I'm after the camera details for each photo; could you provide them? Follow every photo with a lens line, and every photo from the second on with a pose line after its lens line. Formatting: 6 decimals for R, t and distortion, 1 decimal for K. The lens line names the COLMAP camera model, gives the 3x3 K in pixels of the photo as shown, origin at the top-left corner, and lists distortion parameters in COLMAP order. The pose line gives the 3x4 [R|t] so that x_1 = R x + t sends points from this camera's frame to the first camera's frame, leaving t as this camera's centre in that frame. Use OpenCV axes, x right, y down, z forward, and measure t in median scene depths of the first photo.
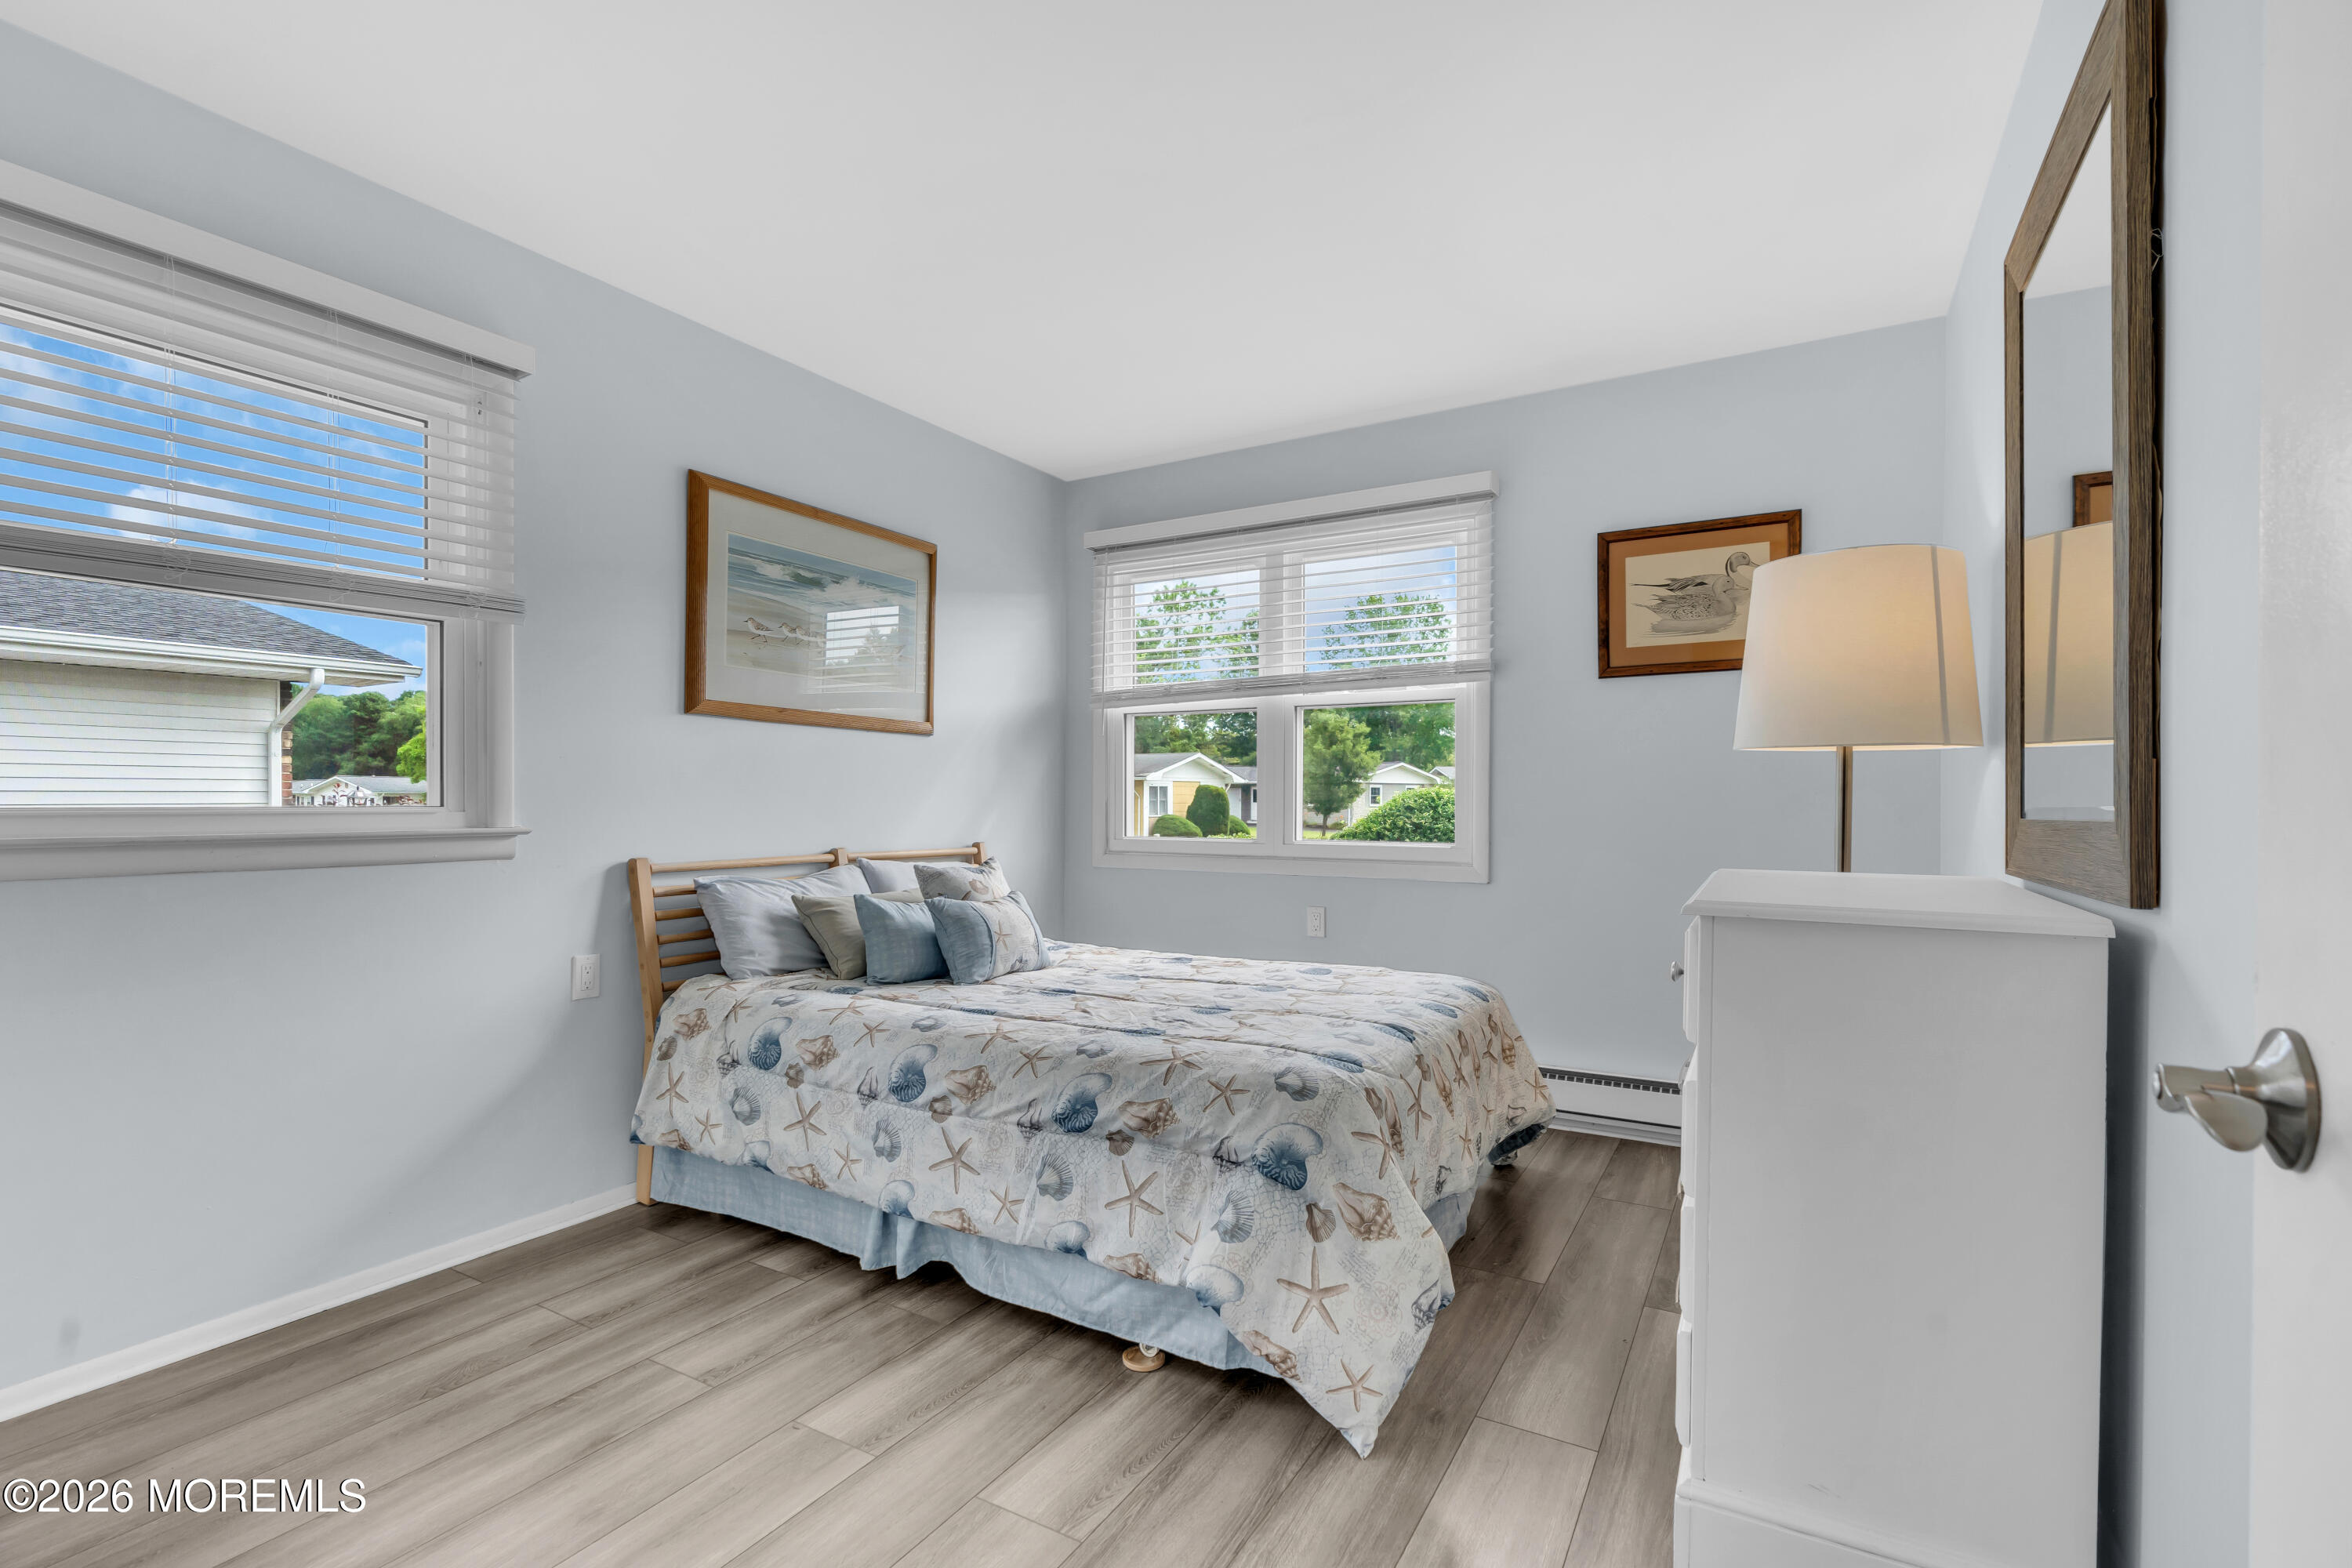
lens RADIAL K [[1065.0, 0, 1176.1], [0, 1065.0, 797.0], [0, 0, 1]] dist [-0.000253, 0.000379]
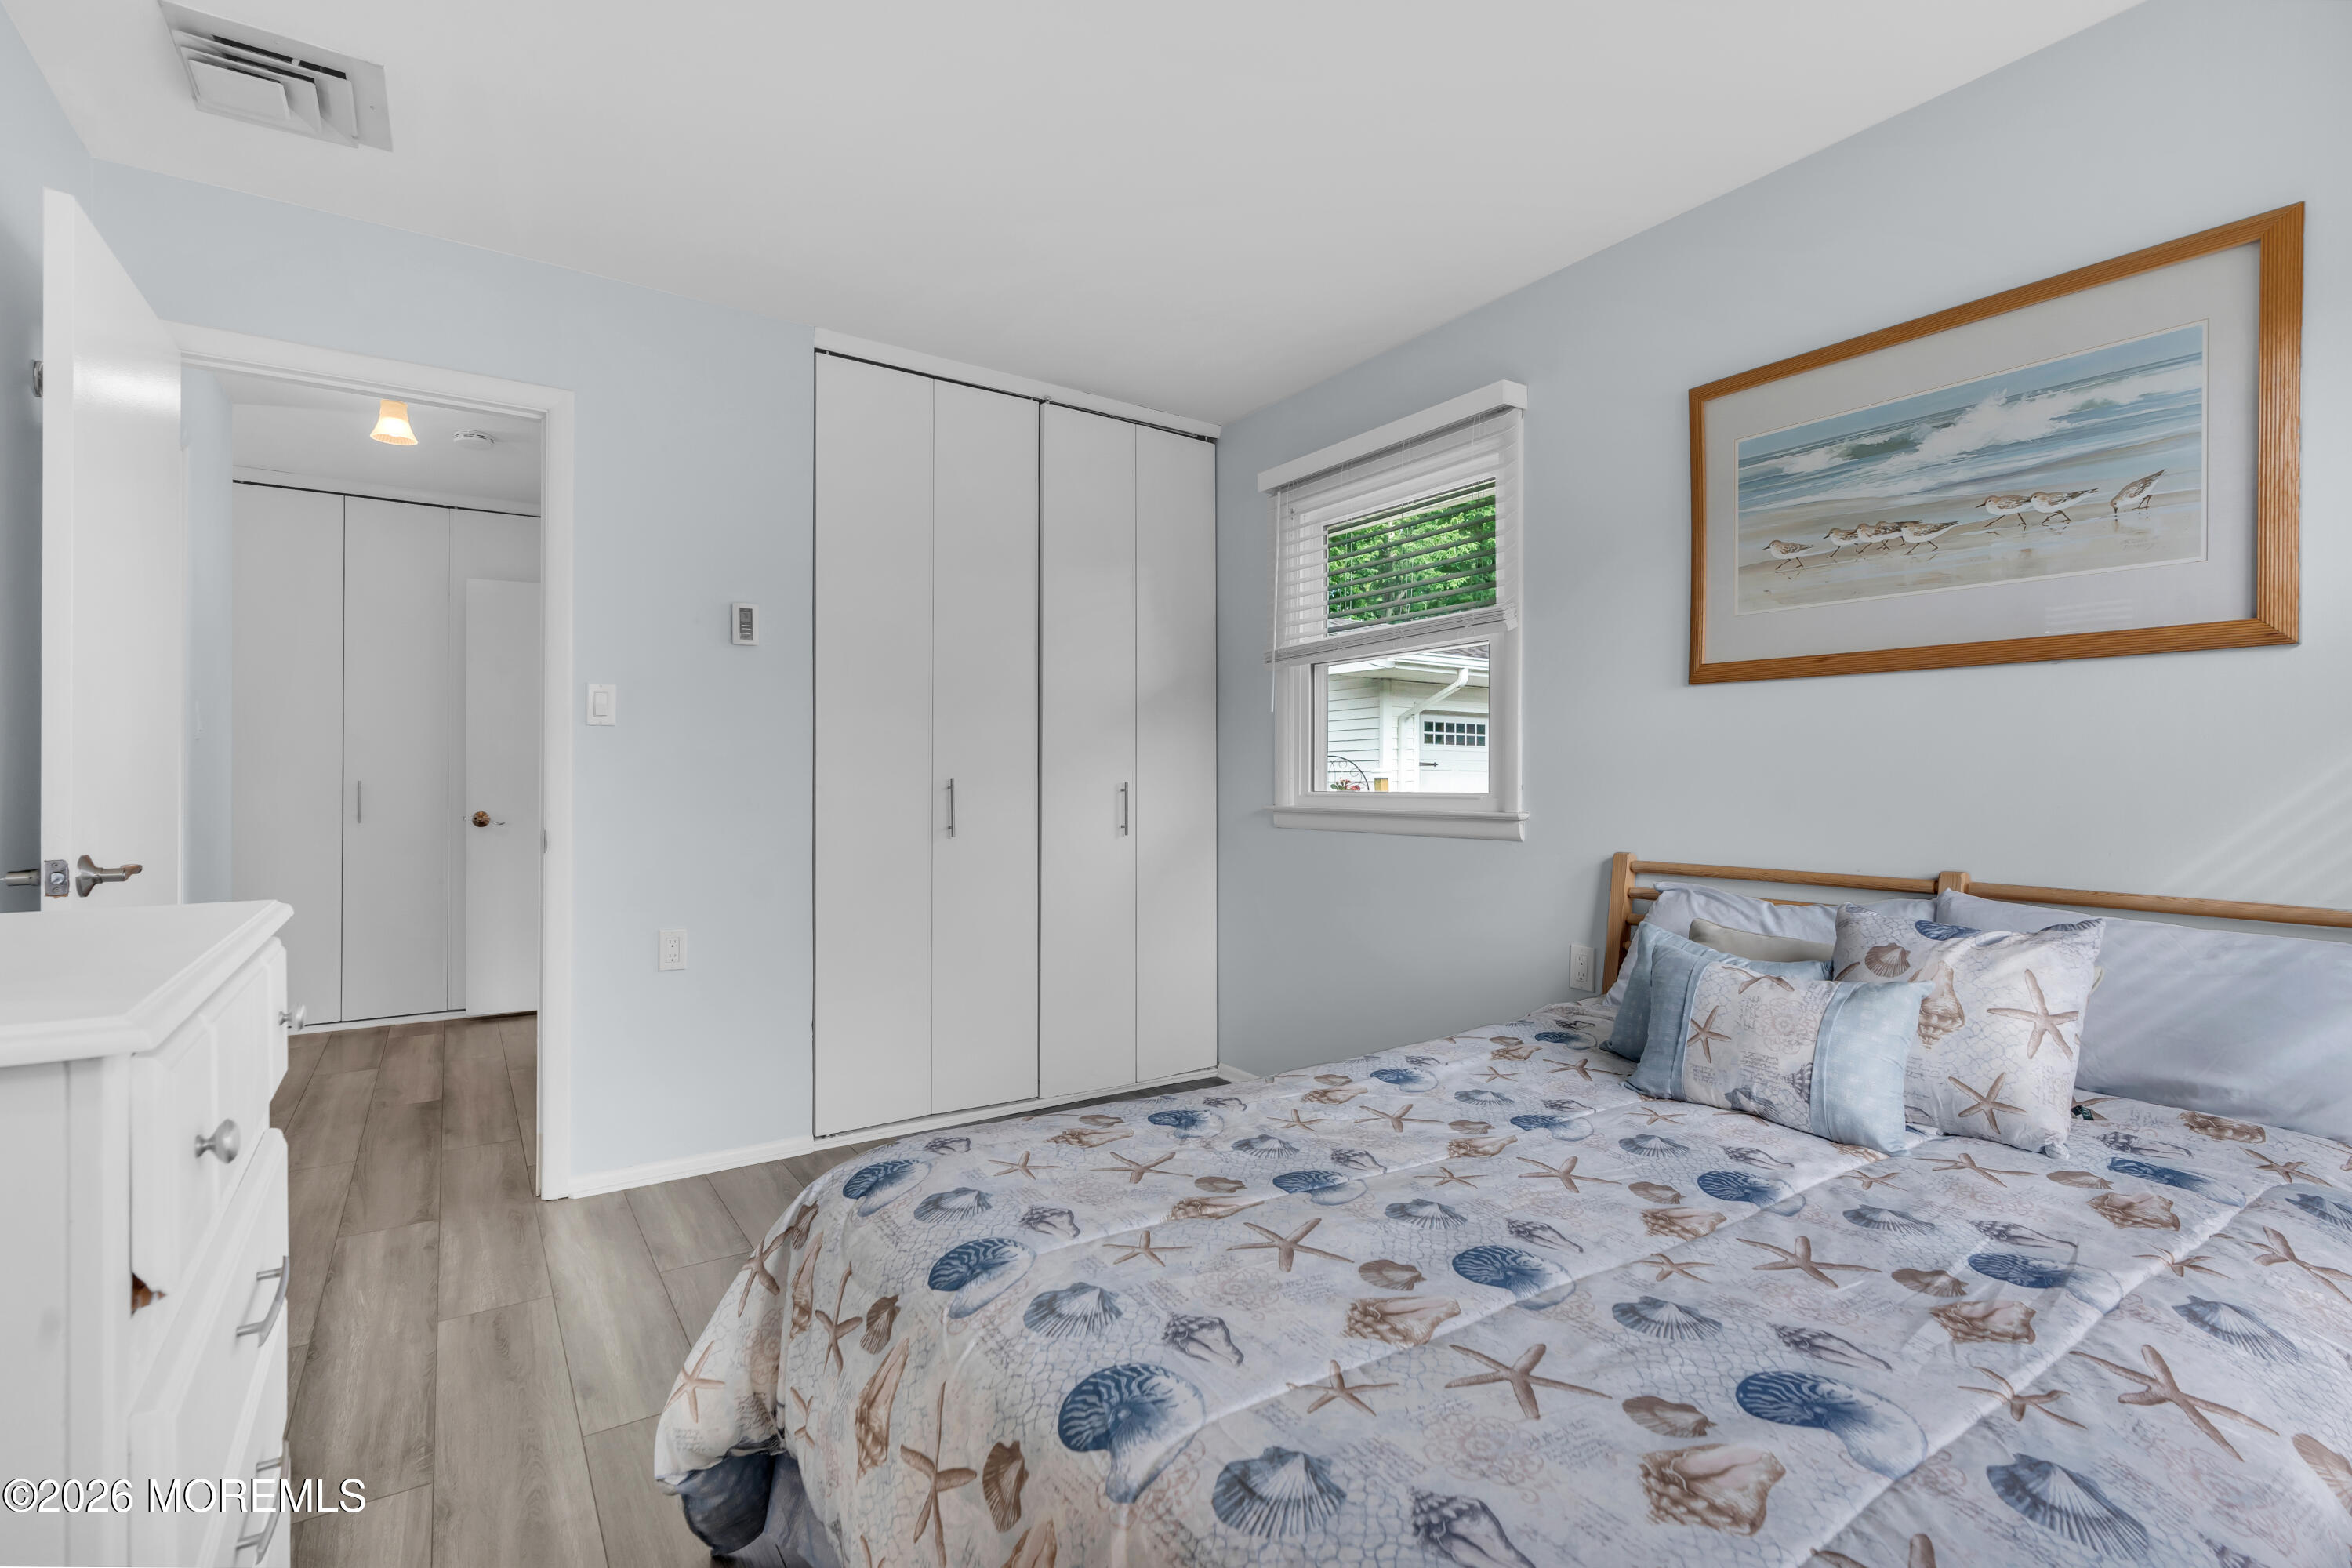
lens RADIAL K [[1065.0, 0, 1176.5], [0, 1065.0, 782.7], [0, 0, 1]] dist [-0.000253, 0.000379]
pose [[-0.414108, -0.003674, -0.910220, 0.433681], [0.002045, 0.999986, -0.004967, 0.000900], [0.910226, -0.003918, -0.414094, 0.923193]]
